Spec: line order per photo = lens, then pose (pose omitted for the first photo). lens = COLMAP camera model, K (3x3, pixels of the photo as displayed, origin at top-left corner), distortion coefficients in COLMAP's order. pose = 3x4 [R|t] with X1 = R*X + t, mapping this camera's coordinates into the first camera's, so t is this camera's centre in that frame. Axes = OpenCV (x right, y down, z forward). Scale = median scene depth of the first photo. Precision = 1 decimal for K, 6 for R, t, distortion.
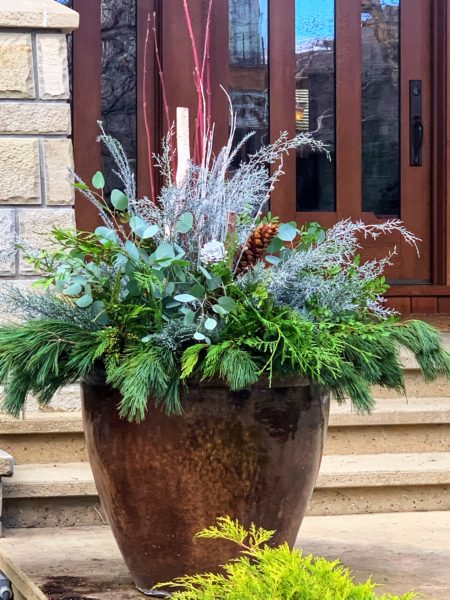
lens RADIAL K [[1850.4, 0, 224.8], [0, 1850.4, 299.5], [0, 0, 1]] dist [-0.064840, 0.000000]
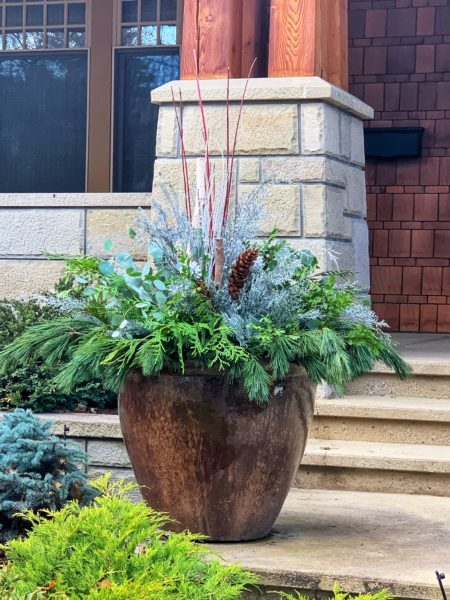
lens RADIAL K [[1495.9, 0, 225.0], [0, 1495.9, 300.7], [0, 0, 1]] dist [-0.066662, 0.000000]
pose [[0.808661, 0.024263, -0.587774, 0.472266], [-0.033129, 0.999442, -0.004322, -0.000383], [0.587341, 0.022968, 0.809014, 0.129596]]
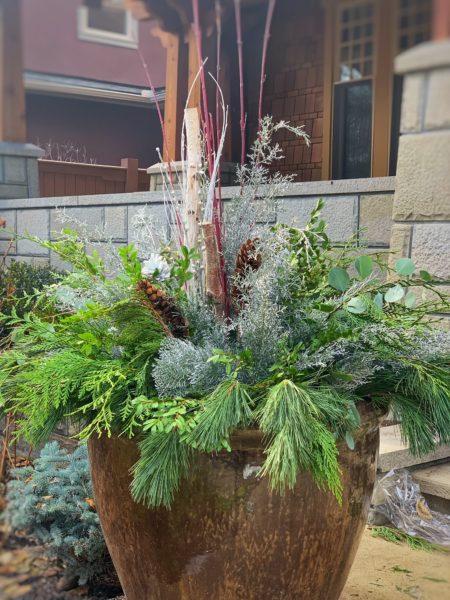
lens RADIAL K [[896.7, 0, 224.5], [0, 896.7, 300.4], [0, 0, 1]] dist [0.101652, 0.000000]
pose [[0.377258, 0.065807, -0.923767, 0.303032], [-0.034596, 0.997777, 0.056951, -0.028054], [0.925462, 0.010474, 0.378696, 0.643356]]
